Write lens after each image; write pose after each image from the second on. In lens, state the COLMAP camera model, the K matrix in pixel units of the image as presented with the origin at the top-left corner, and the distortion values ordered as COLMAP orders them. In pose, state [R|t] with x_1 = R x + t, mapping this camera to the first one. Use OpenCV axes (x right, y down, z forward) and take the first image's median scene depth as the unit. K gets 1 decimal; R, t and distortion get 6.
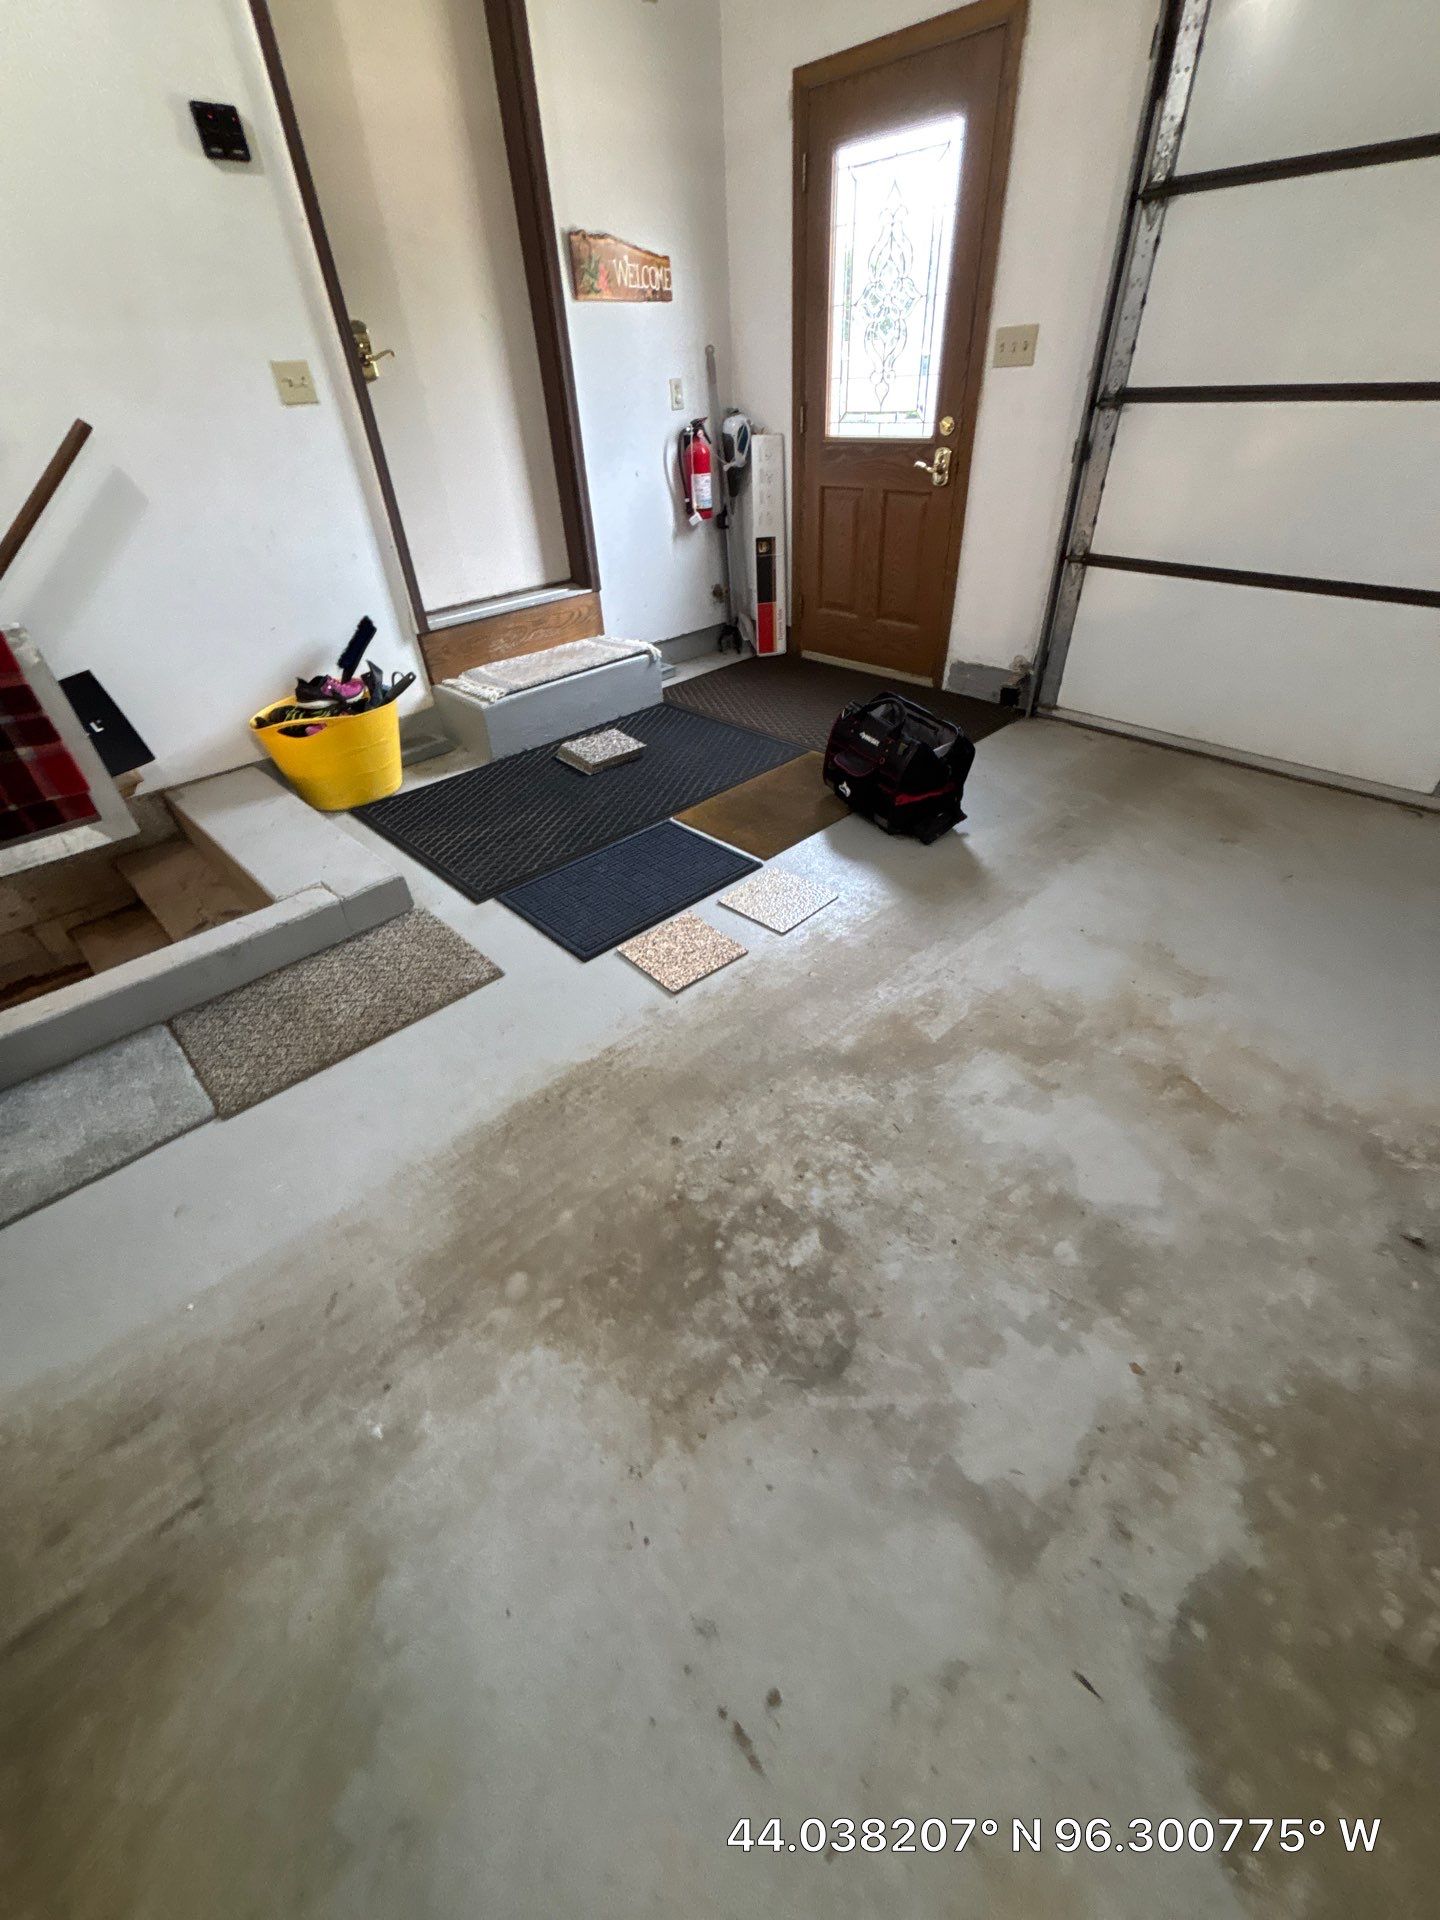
lens RADIAL K [[775.4, 0, 726.7], [0, 775.4, 955.7], [0, 0, 1]] dist [0.006432, 0.000012]
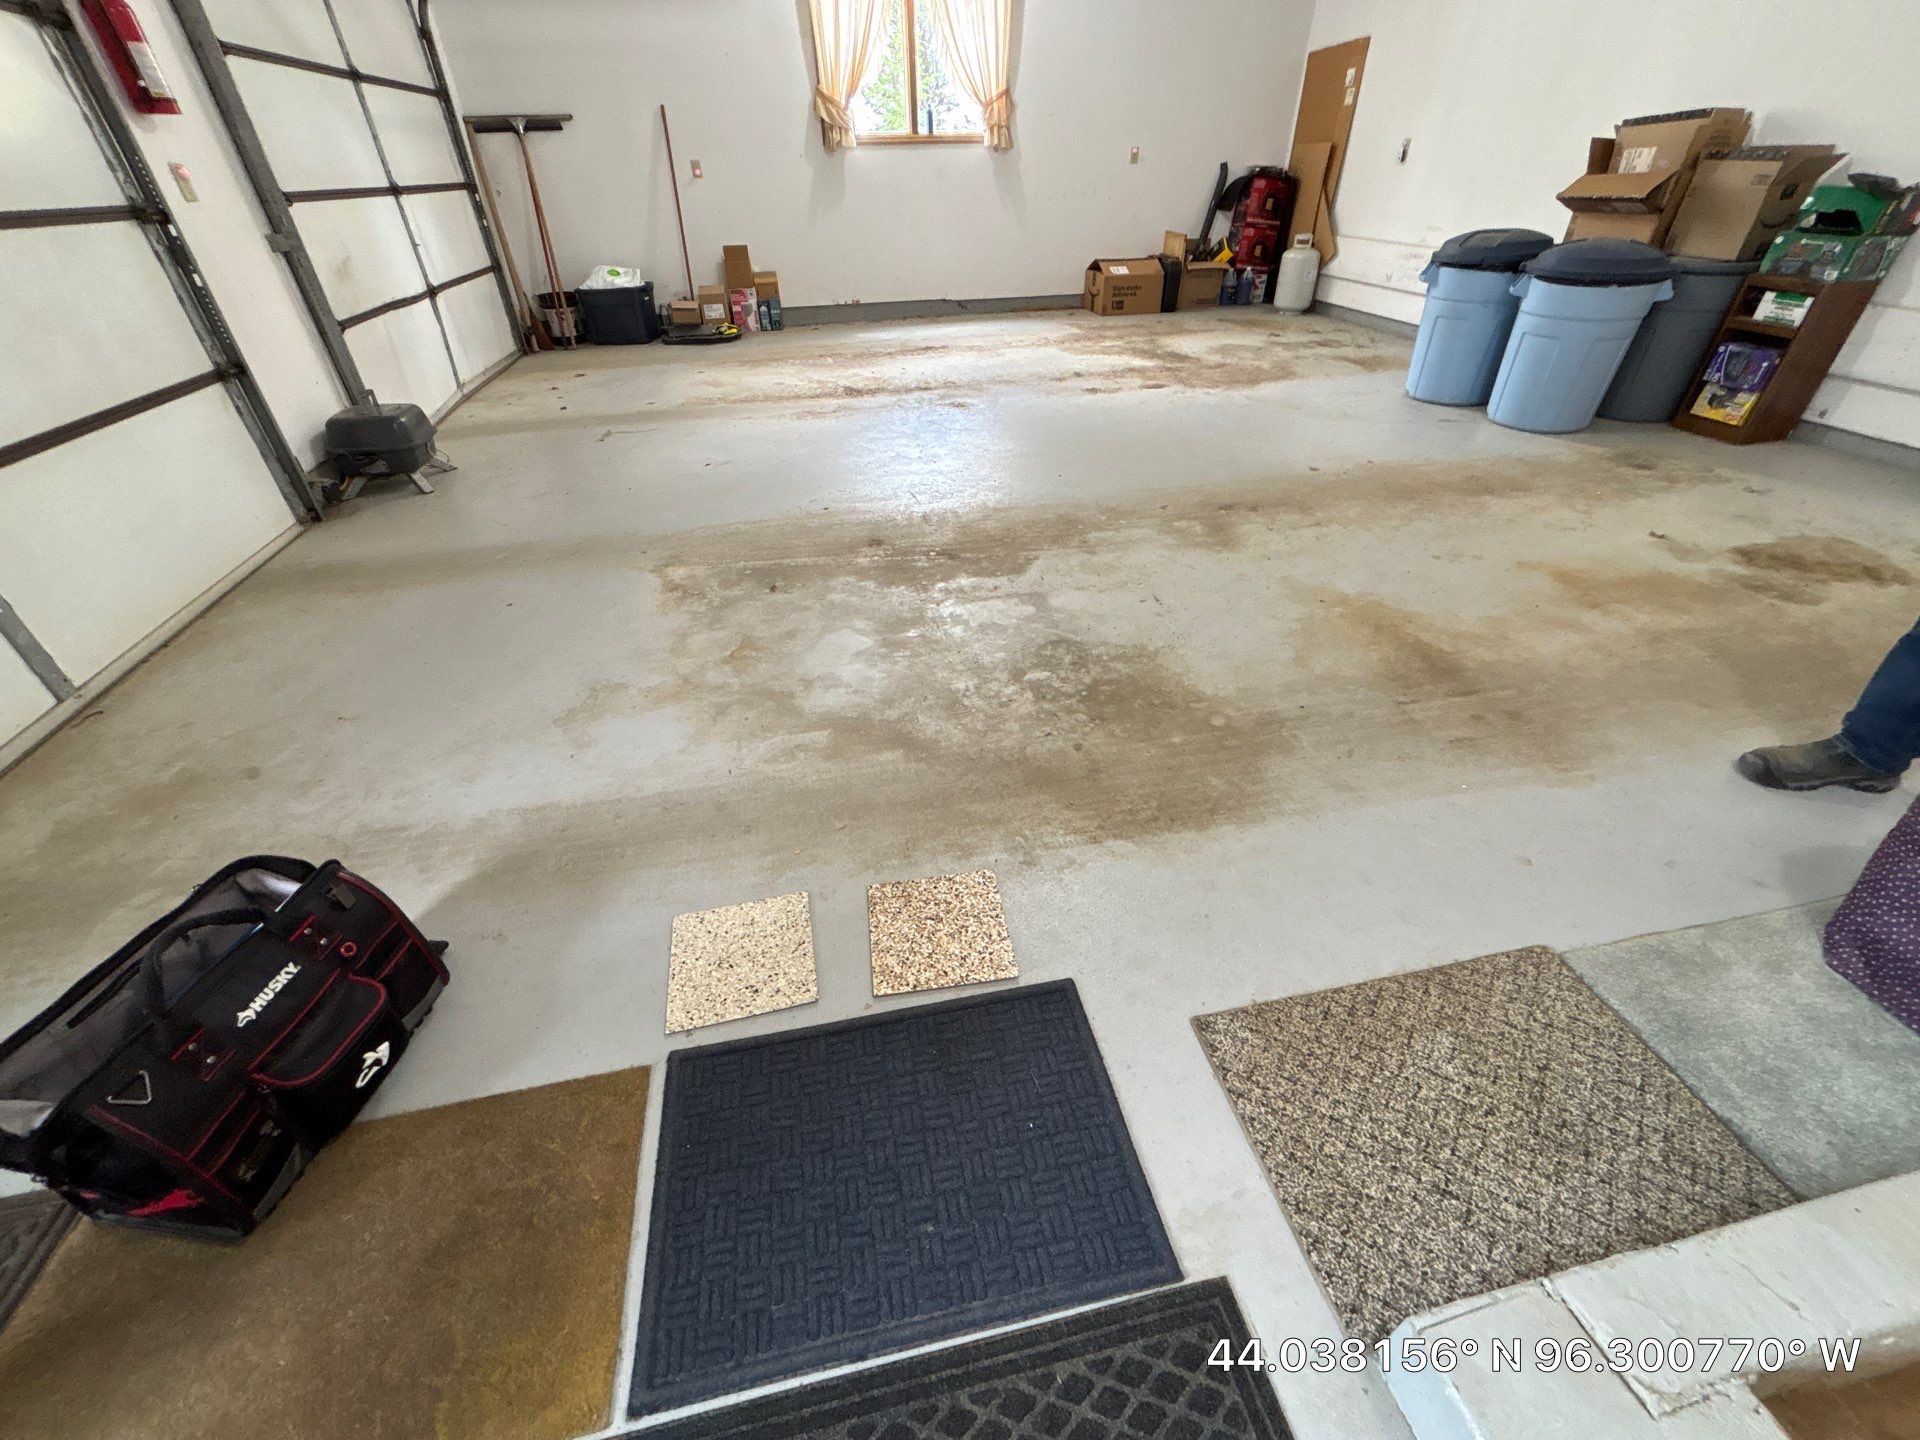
lens RADIAL K [[775.4, 0, 960.0], [0, 775.4, 720.0], [0, 0, 1]] dist [0.006432, 0.000012]
pose [[-0.843353, -0.263937, 0.468074, -0.496749], [0.364314, 0.359471, 0.859101, -0.946645], [-0.395008, 0.895052, -0.207005, 1.357457]]
